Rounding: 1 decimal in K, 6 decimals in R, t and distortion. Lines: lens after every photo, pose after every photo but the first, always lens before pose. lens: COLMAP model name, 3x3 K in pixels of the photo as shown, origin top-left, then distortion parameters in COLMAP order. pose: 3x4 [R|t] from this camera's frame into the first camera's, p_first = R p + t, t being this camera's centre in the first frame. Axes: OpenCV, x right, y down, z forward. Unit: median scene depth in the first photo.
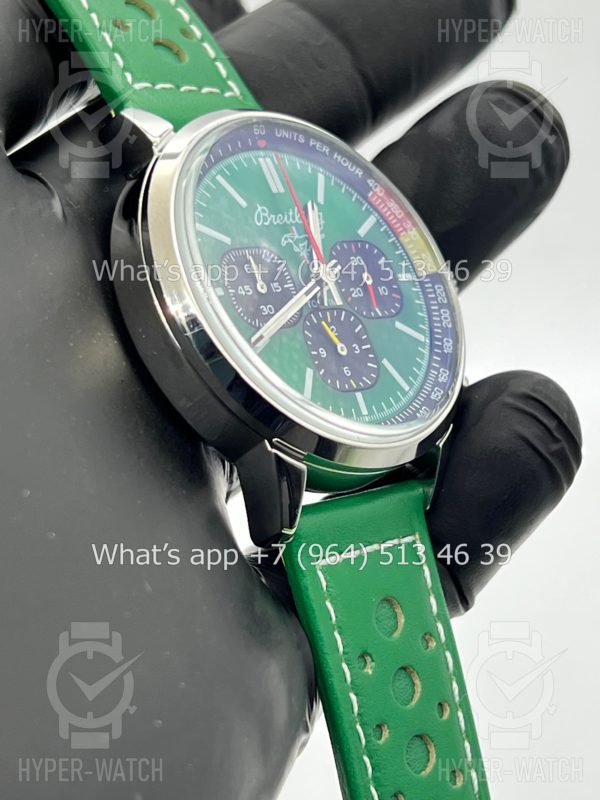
lens RADIAL K [[1742.5, 0, 303.0], [0, 1742.5, 400.8], [0, 0, 1]] dist [0.314465, 0.000000]
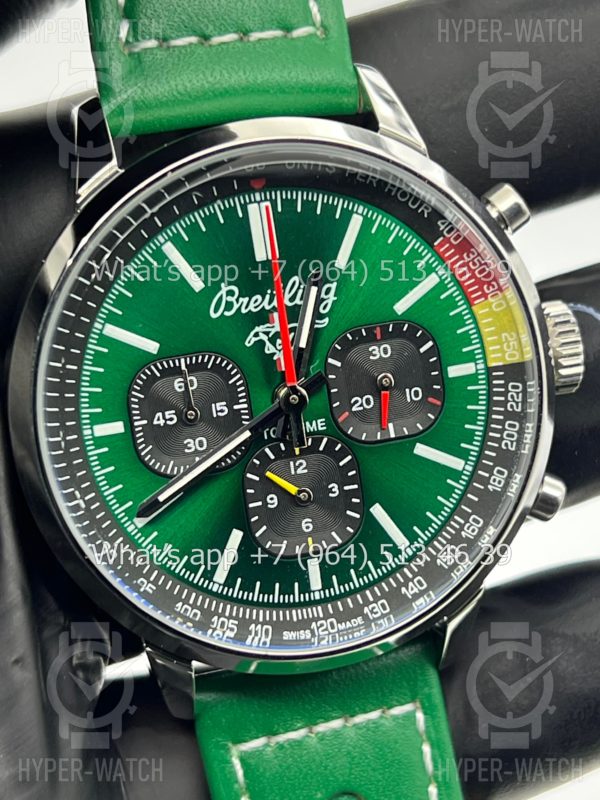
lens RADIAL K [[1742.5, 0, 278.7], [0, 1742.5, 400.6], [0, 0, 1]] dist [0.314465, 0.000000]
pose [[0.866493, 0.273058, -0.417887, 0.306547], [-0.047316, 0.878288, 0.475785, -0.410522], [0.496942, -0.392491, 0.773950, 0.426296]]
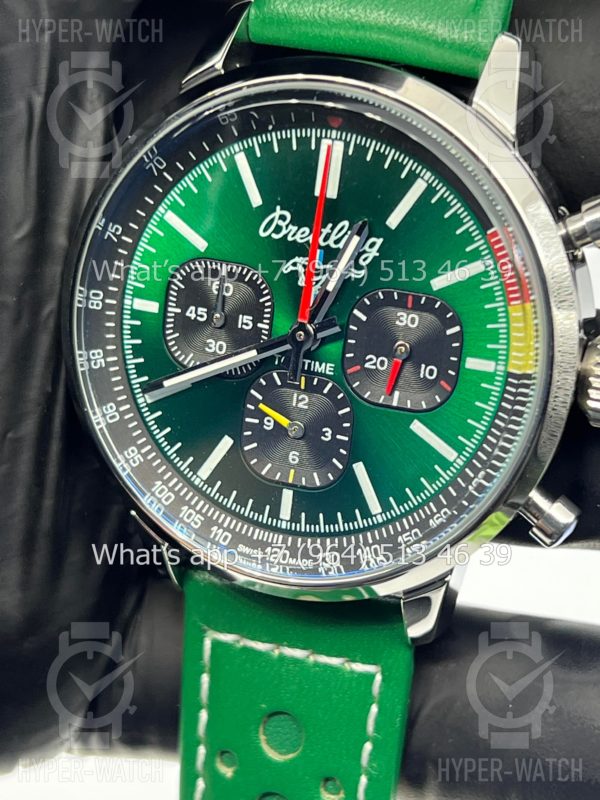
lens RADIAL K [[1742.5, 0, 329.7], [0, 1742.5, 393.1], [0, 0, 1]] dist [0.314465, 0.000000]
pose [[0.445431, 0.541783, -0.712785, 0.552685], [-0.086677, 0.818482, 0.567957, -0.467624], [0.891111, -0.191203, 0.411537, 0.688387]]
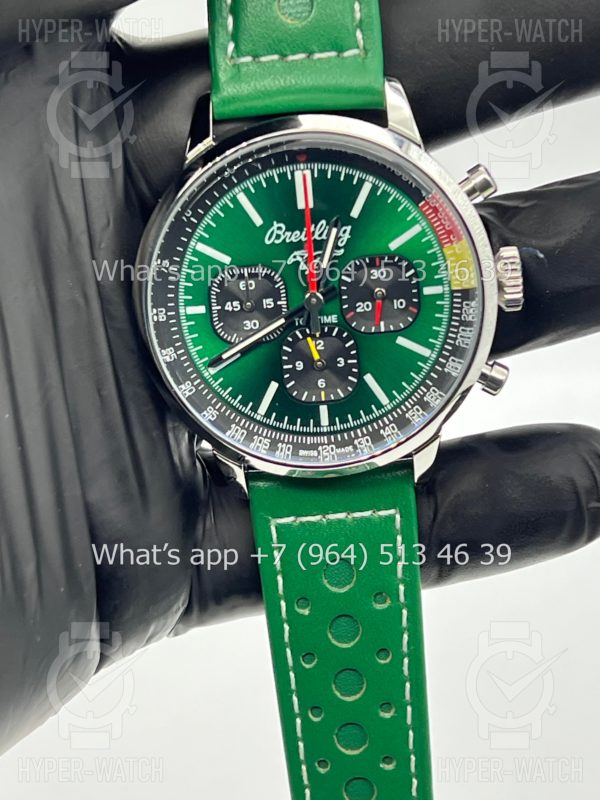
lens RADIAL K [[1742.5, 0, 303.7], [0, 1742.5, 379.3], [0, 0, 1]] dist [0.314465, 0.000000]
pose [[0.735391, 0.387499, -0.555917, 0.637000], [-0.015454, 0.829746, 0.557928, -0.642247], [0.677467, -0.401704, 0.616176, 0.283153]]
